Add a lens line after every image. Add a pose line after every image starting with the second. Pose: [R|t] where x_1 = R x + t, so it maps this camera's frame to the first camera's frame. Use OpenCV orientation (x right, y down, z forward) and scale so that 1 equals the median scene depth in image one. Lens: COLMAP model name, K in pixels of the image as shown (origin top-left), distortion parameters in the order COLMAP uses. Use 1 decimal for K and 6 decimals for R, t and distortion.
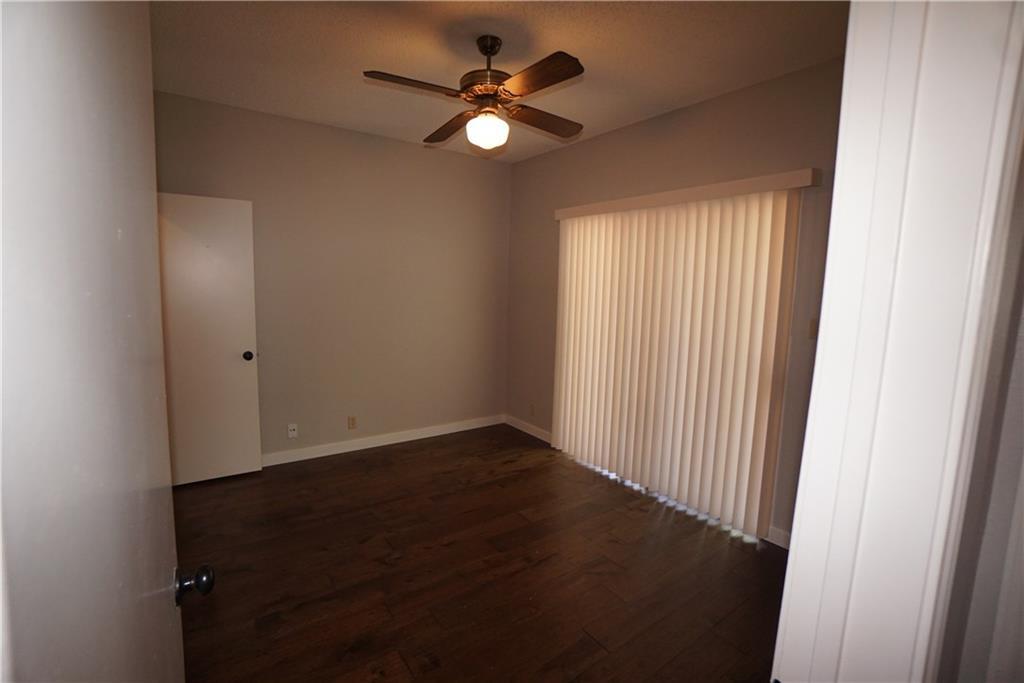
lens RADIAL K [[448.7, 0, 504.4], [0, 448.7, 331.8], [0, 0, 1]] dist [-0.072383, 0.026351]
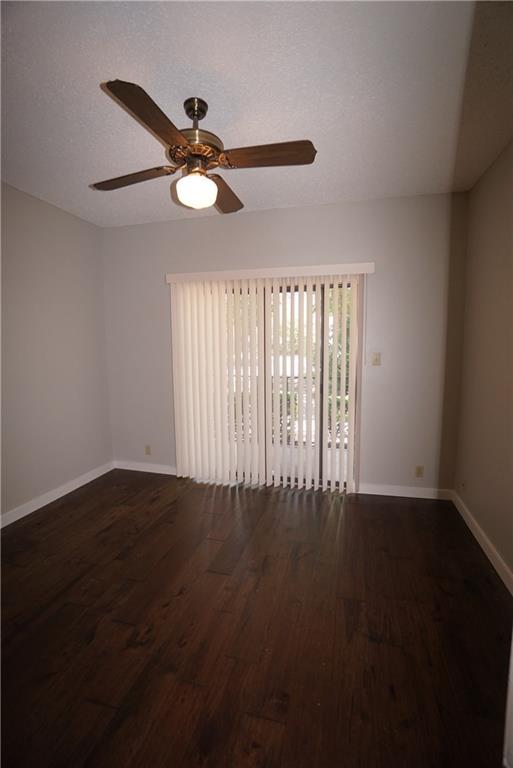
lens RADIAL K [[336.5, 0, 264.6], [0, 336.5, 379.9], [0, 0, 1]] dist [-0.072383, 0.026351]
pose [[0.760957, -0.099644, 0.641105, -0.368922], [0.091607, 0.994738, 0.045875, -0.023642], [-0.642303, 0.023821, 0.766081, 0.247663]]
